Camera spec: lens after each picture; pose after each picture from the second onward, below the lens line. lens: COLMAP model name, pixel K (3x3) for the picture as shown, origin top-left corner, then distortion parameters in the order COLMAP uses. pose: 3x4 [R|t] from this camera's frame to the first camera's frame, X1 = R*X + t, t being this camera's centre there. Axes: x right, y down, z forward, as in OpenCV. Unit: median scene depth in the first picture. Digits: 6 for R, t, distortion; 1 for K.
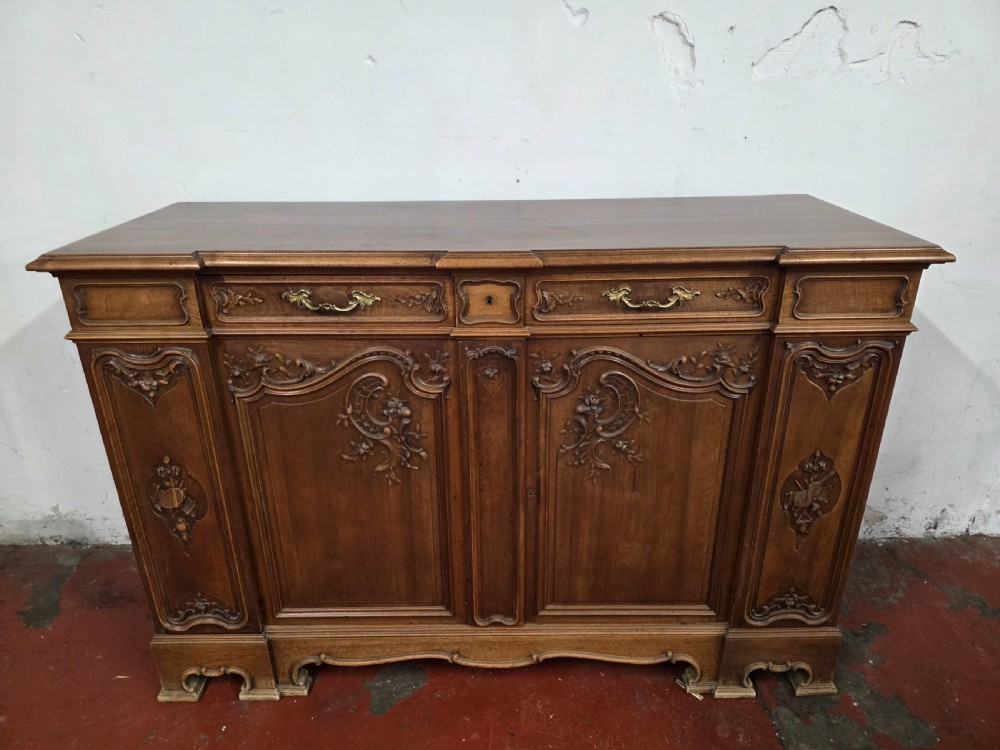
lens RADIAL K [[675.7, 0, 499.5], [0, 675.7, 377.5], [0, 0, 1]] dist [0.060130, -0.065989]
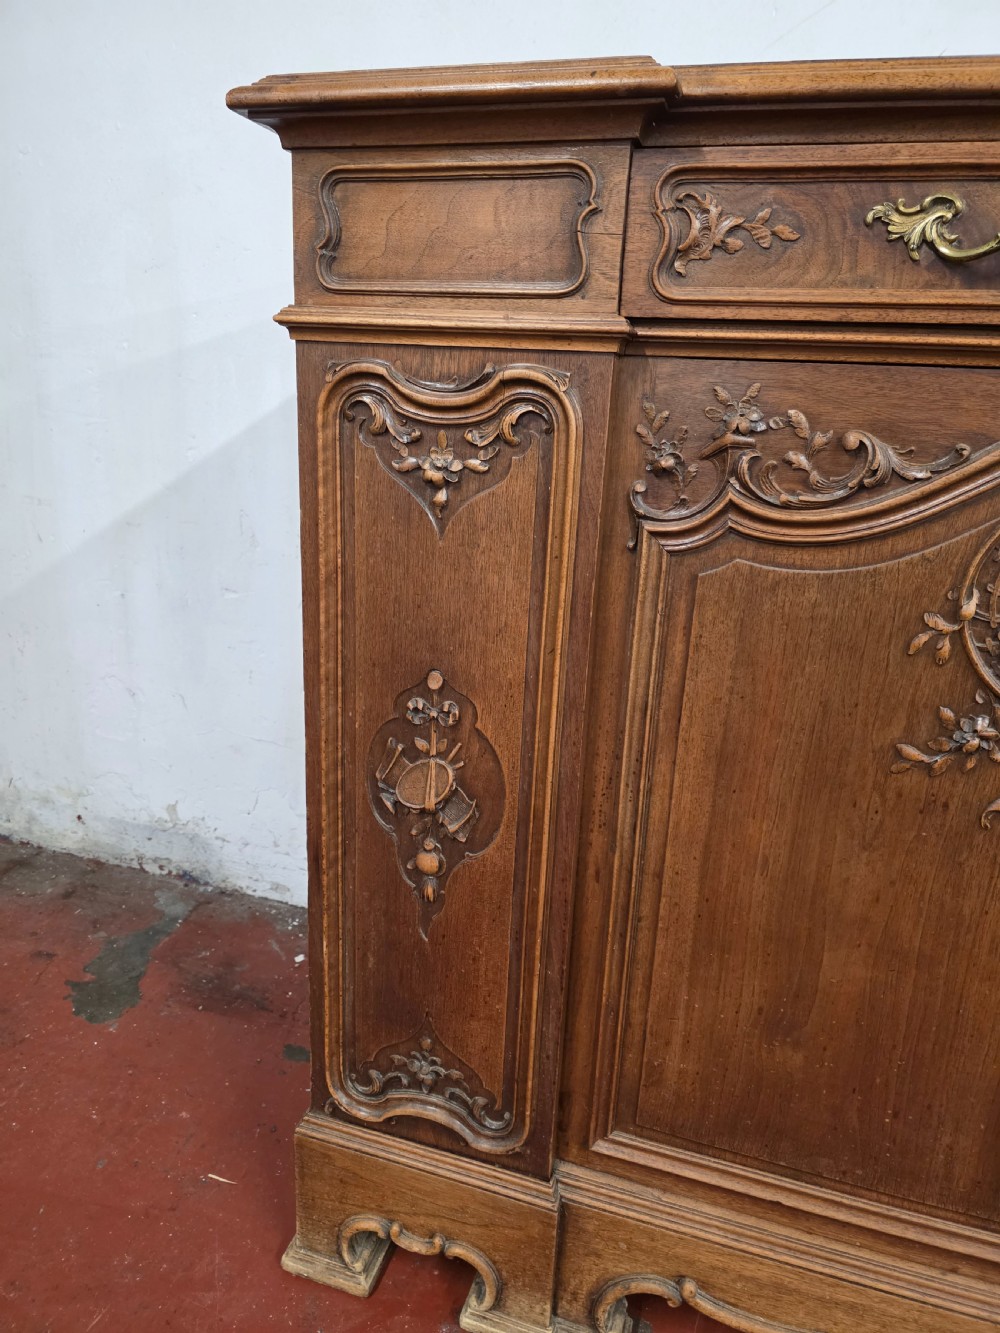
lens RADIAL K [[895.9, 0, 505.2], [0, 895.9, 668.0], [0, 0, 1]] dist [0.069839, -0.075407]
pose [[0.954940, 0.138435, -0.262536, -0.296796], [-0.168213, 0.981214, -0.094461, 0.147660], [0.244527, 0.134366, 0.960288, 0.483108]]
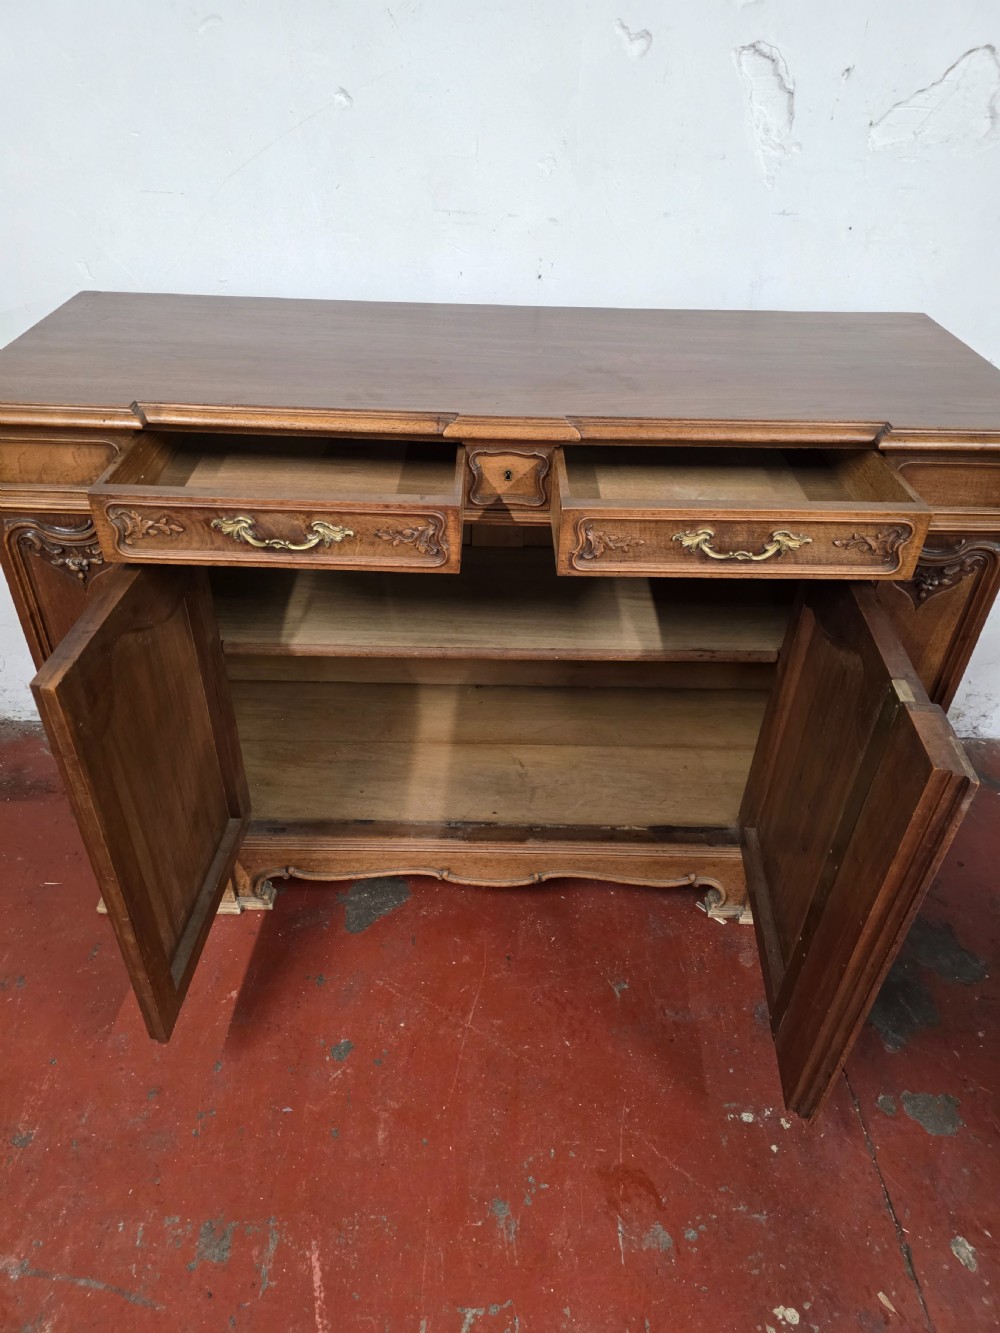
lens RADIAL K [[895.9, 0, 488.5], [0, 895.9, 657.8], [0, 0, 1]] dist [0.069839, -0.075407]
pose [[0.999295, 0.029552, 0.023150, -0.048651], [-0.033832, 0.976189, 0.214266, -0.113661], [-0.016267, -0.214898, 0.976501, -0.061042]]
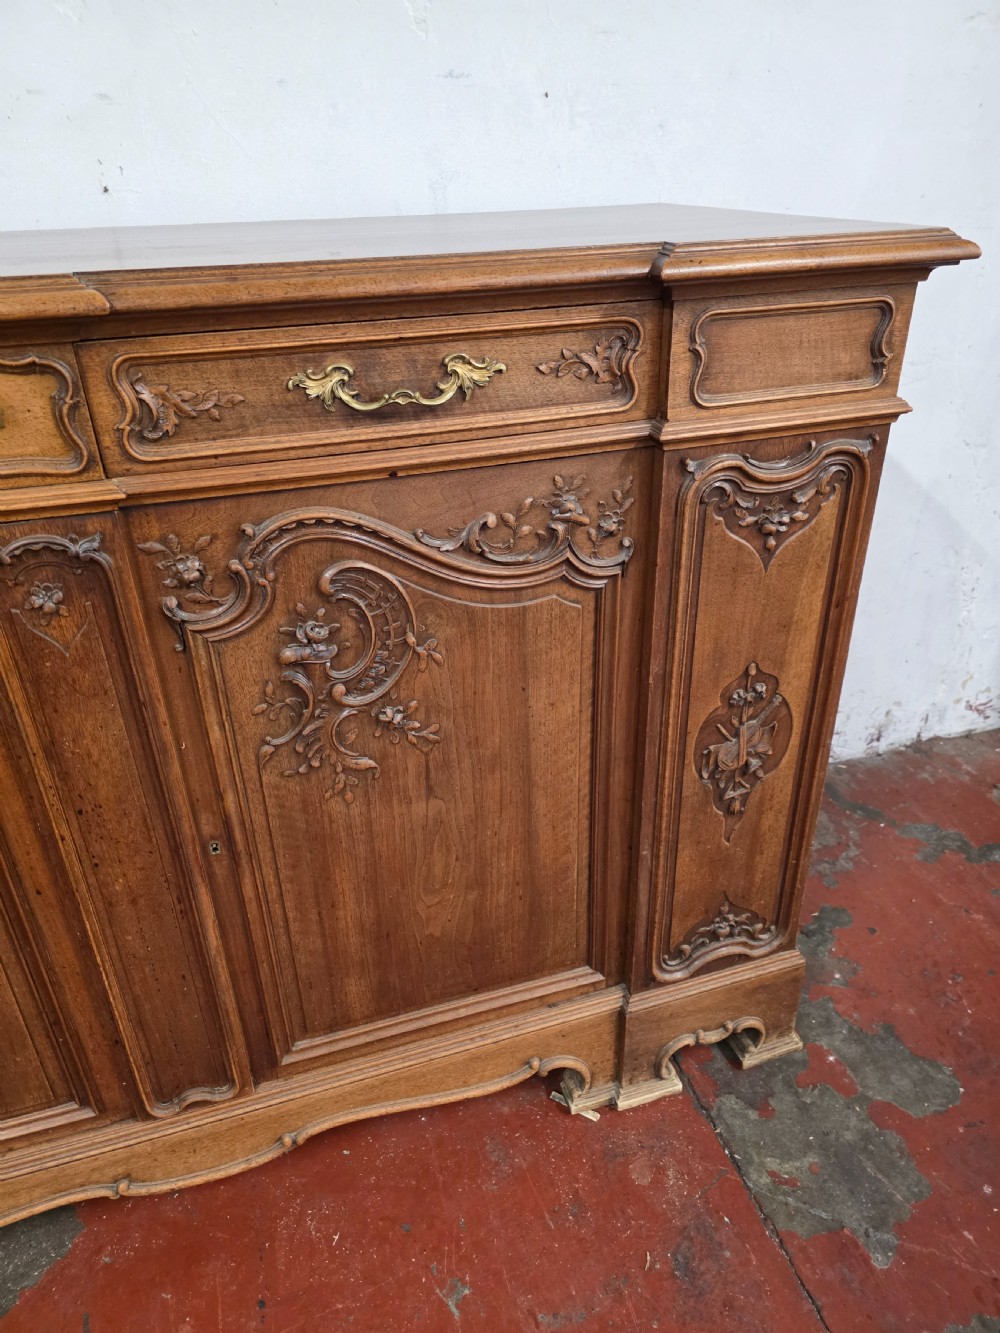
lens RADIAL K [[900.6, 0, 505.0], [0, 900.6, 668.9], [0, 0, 1]] dist [0.060130, -0.065989]
pose [[0.954662, -0.153871, 0.254841, 0.095484], [0.130234, 0.985664, 0.107264, 0.009033], [-0.267692, -0.069212, 0.961015, 0.350838]]
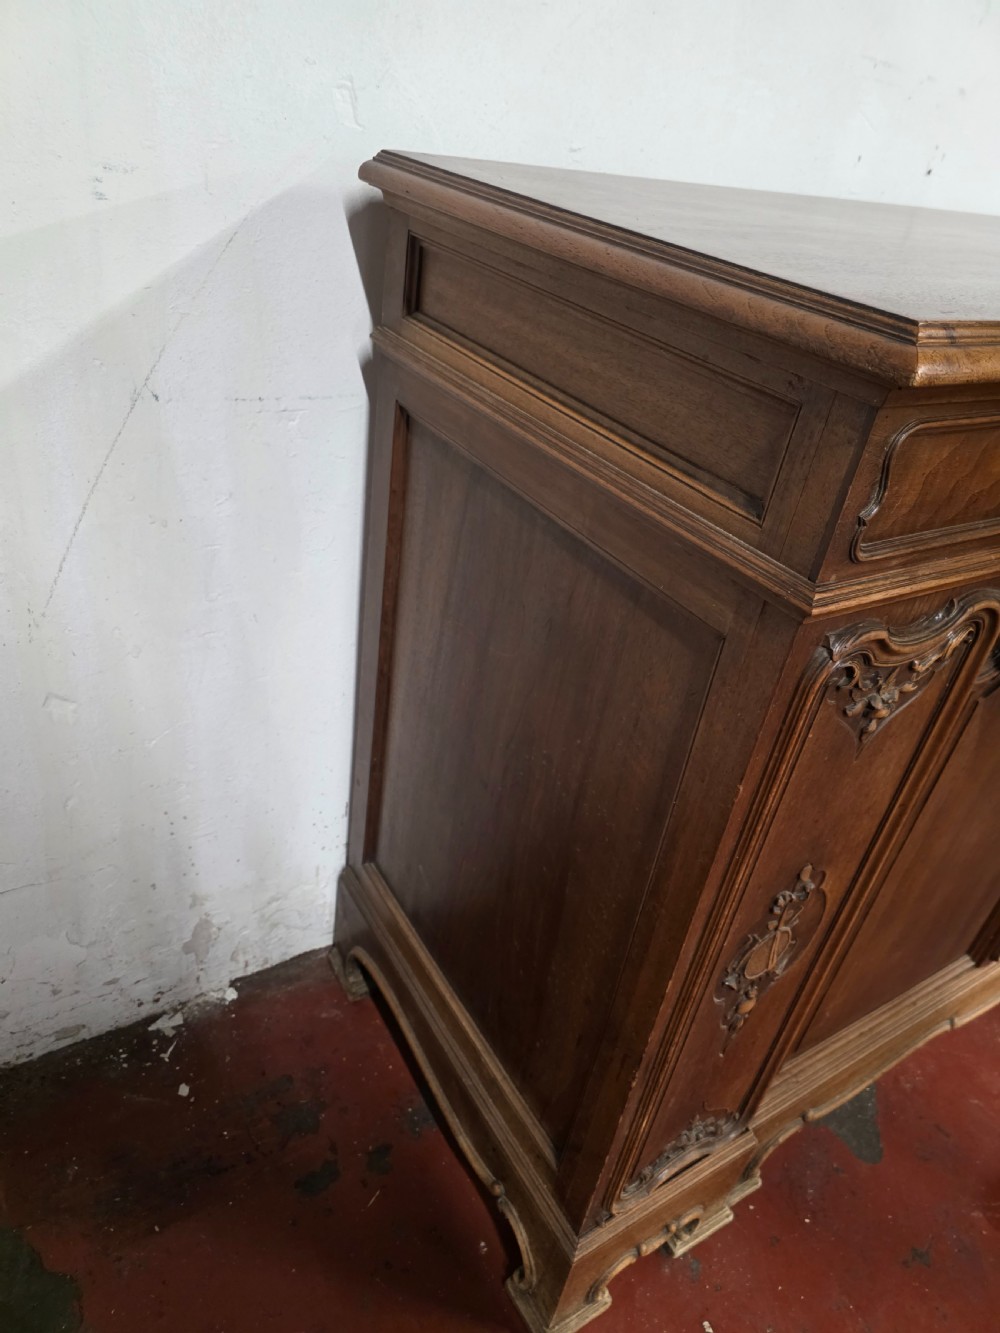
lens RADIAL K [[900.6, 0, 503.4], [0, 900.6, 669.3], [0, 0, 1]] dist [0.060130, -0.065989]
pose [[0.836333, -0.184906, 0.516098, -0.835697], [0.079239, 0.972289, 0.219942, -0.115089], [-0.542465, -0.143050, 0.827810, 0.645898]]
